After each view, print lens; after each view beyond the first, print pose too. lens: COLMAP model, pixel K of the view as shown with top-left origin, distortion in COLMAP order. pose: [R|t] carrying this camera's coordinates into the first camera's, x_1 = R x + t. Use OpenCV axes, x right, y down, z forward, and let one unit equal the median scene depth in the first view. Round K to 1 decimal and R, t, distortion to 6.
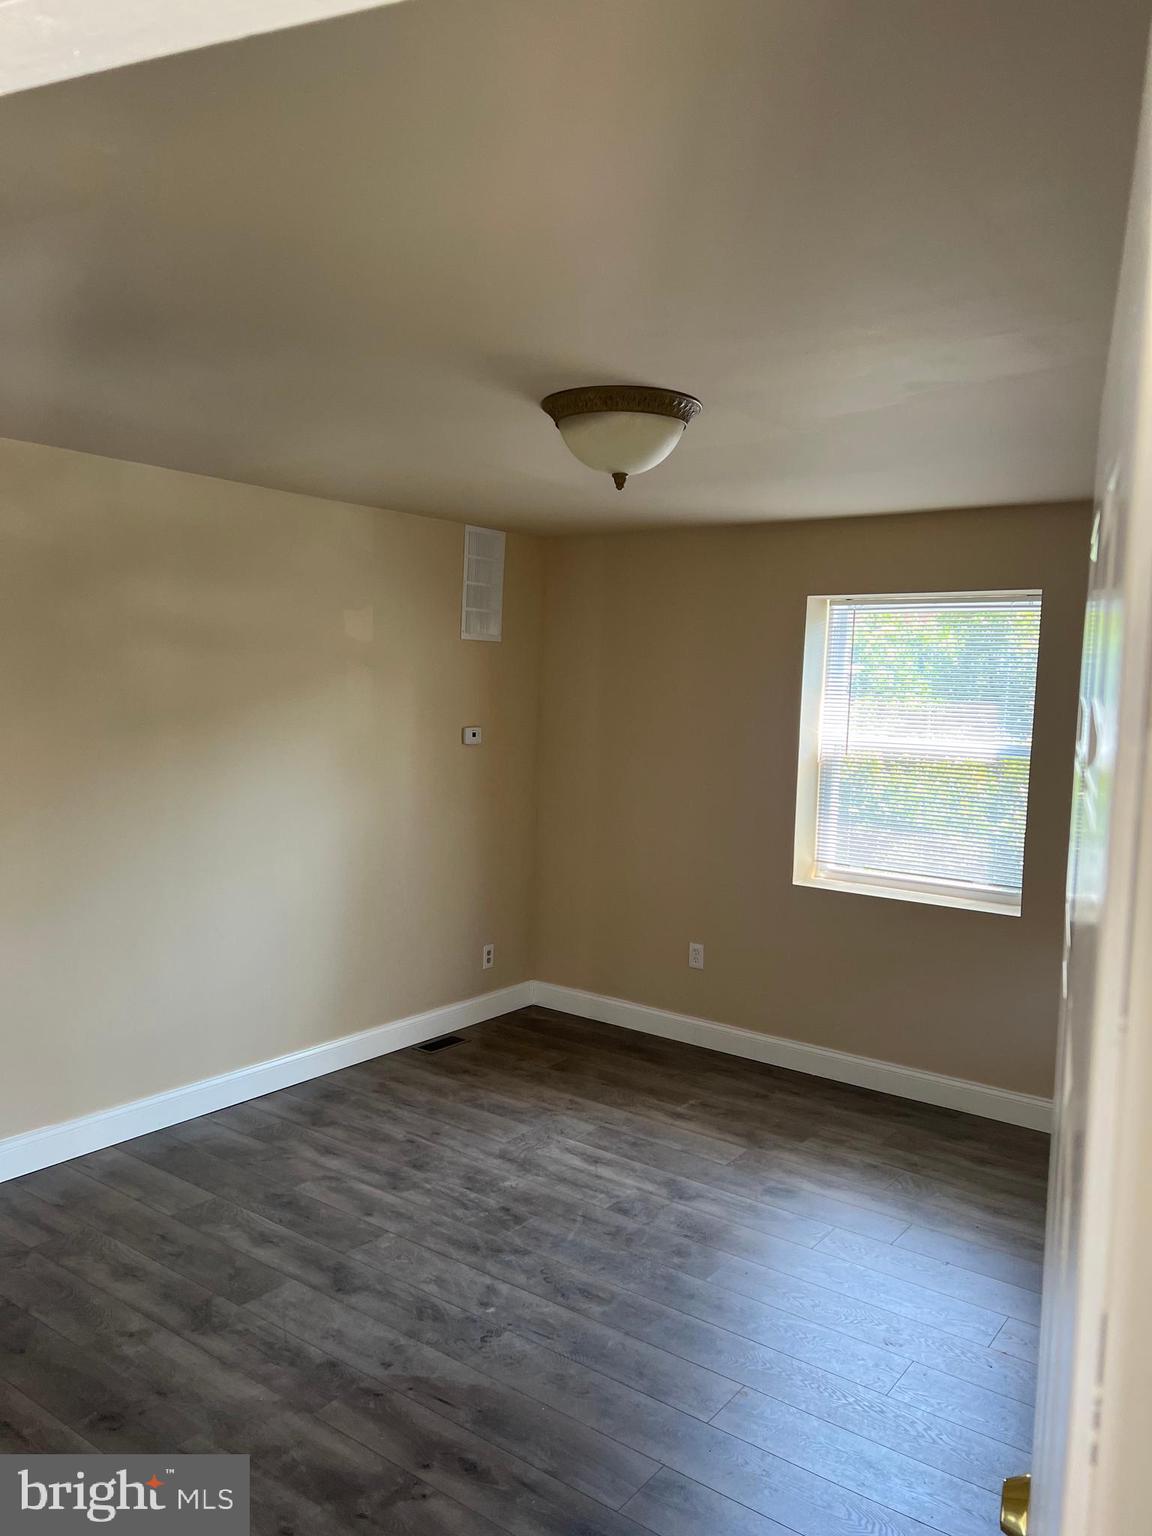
lens RADIAL K [[1163.3, 0, 582.6], [0, 1163.3, 769.5], [0, 0, 1]] dist [0.034569, -0.057990]
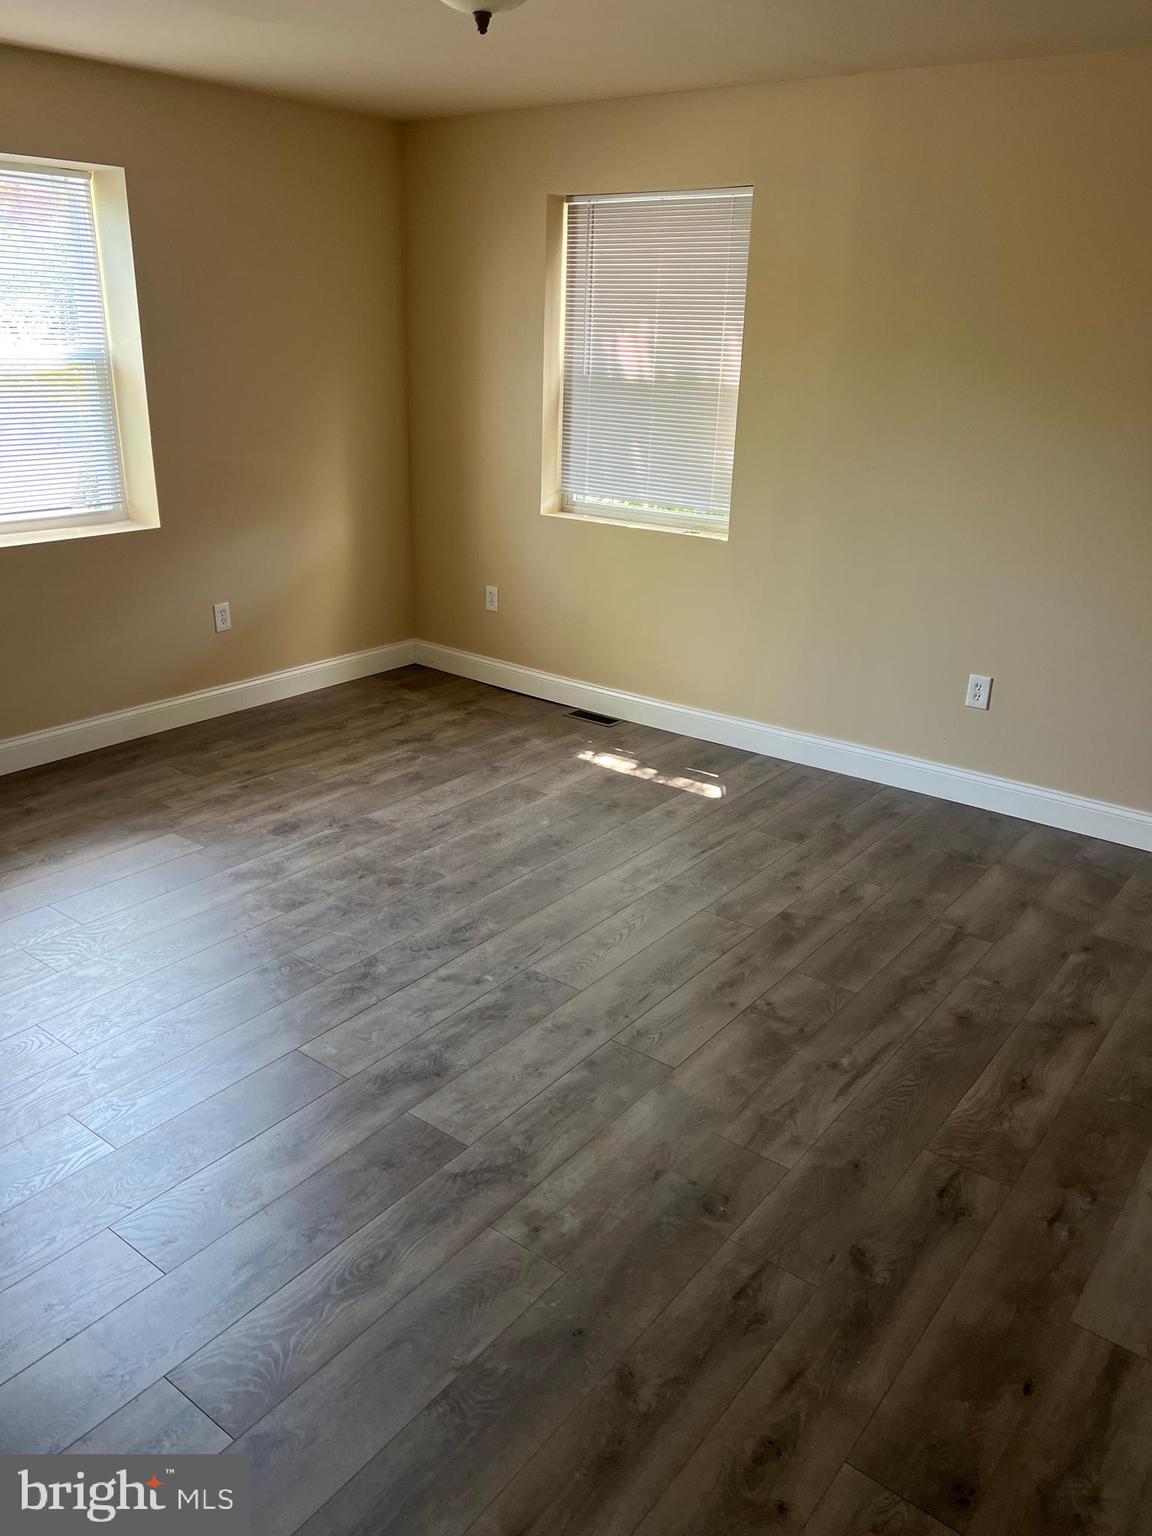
lens RADIAL K [[1163.3, 0, 576.3], [0, 1163.3, 769.5], [0, 0, 1]] dist [0.034569, -0.057990]
pose [[0.013354, -0.378567, 0.925477, -0.798439], [0.051466, 0.924593, 0.377463, -0.053996], [-0.998585, 0.042590, 0.031831, 0.779216]]
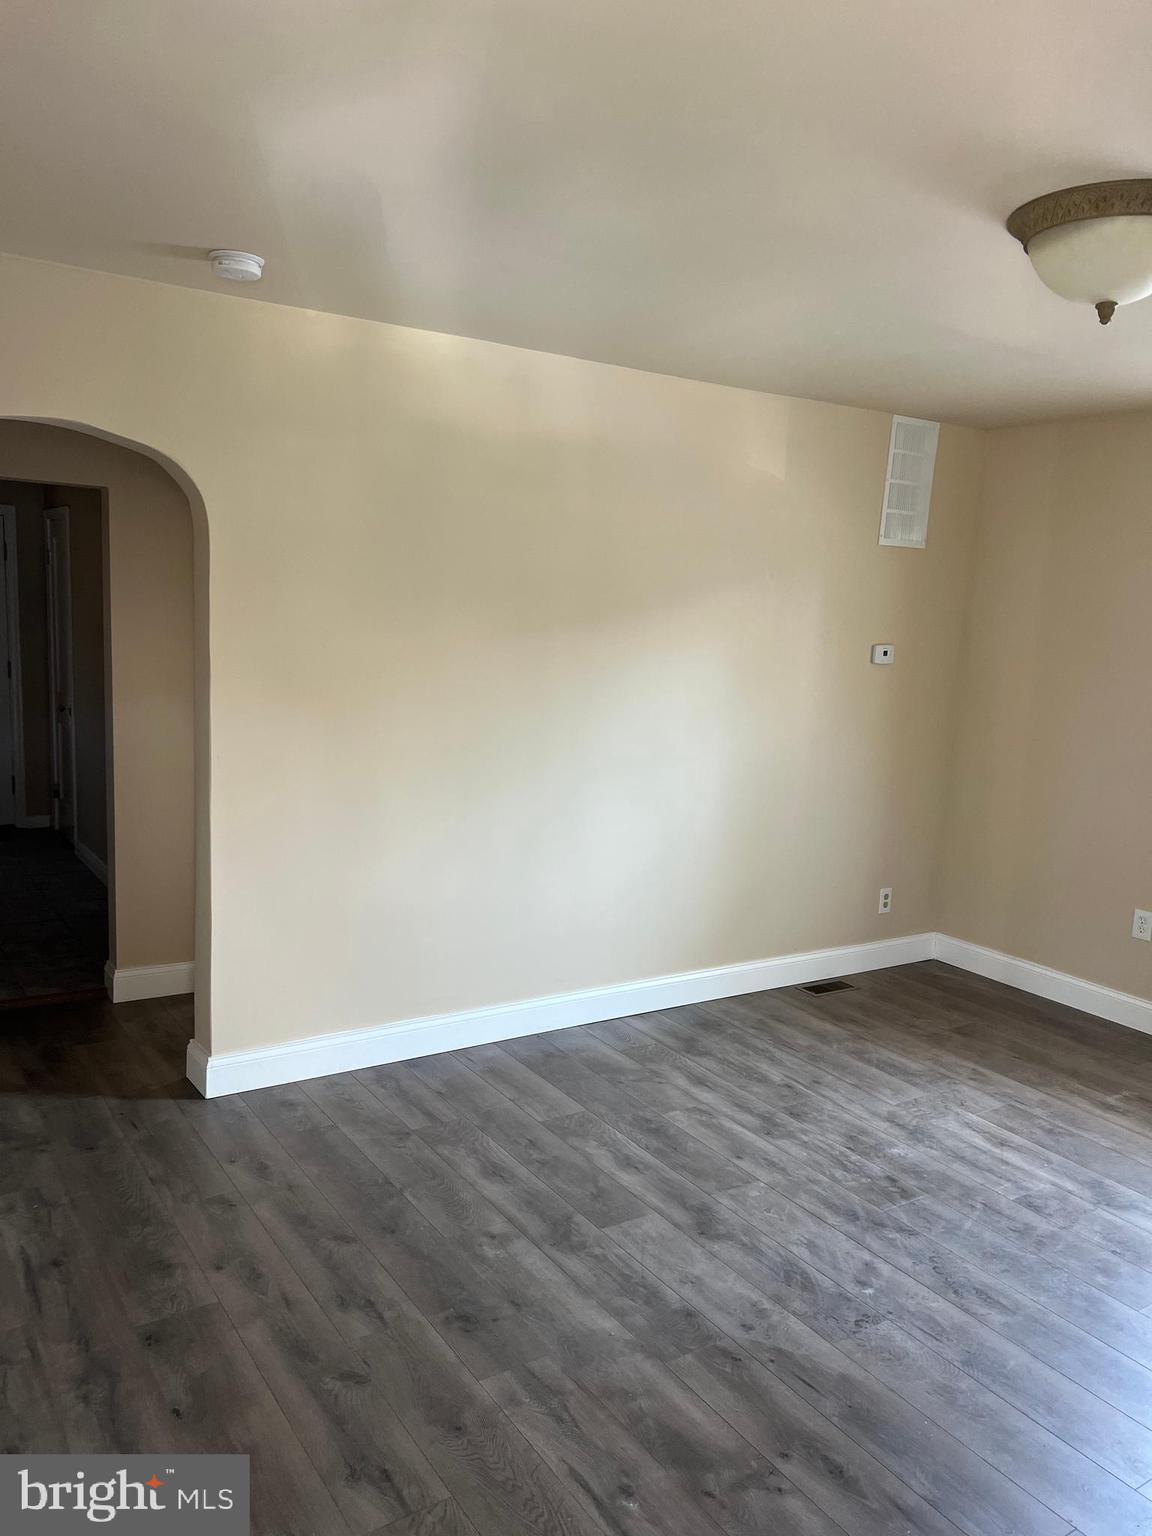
lens RADIAL K [[1163.3, 0, 550.8], [0, 1163.3, 789.8], [0, 0, 1]] dist [0.034569, -0.057990]
pose [[0.933026, 0.069439, -0.353044, -0.015086], [-0.044075, 0.995869, 0.079390, 0.022664], [0.357099, -0.058513, 0.932232, 0.099422]]
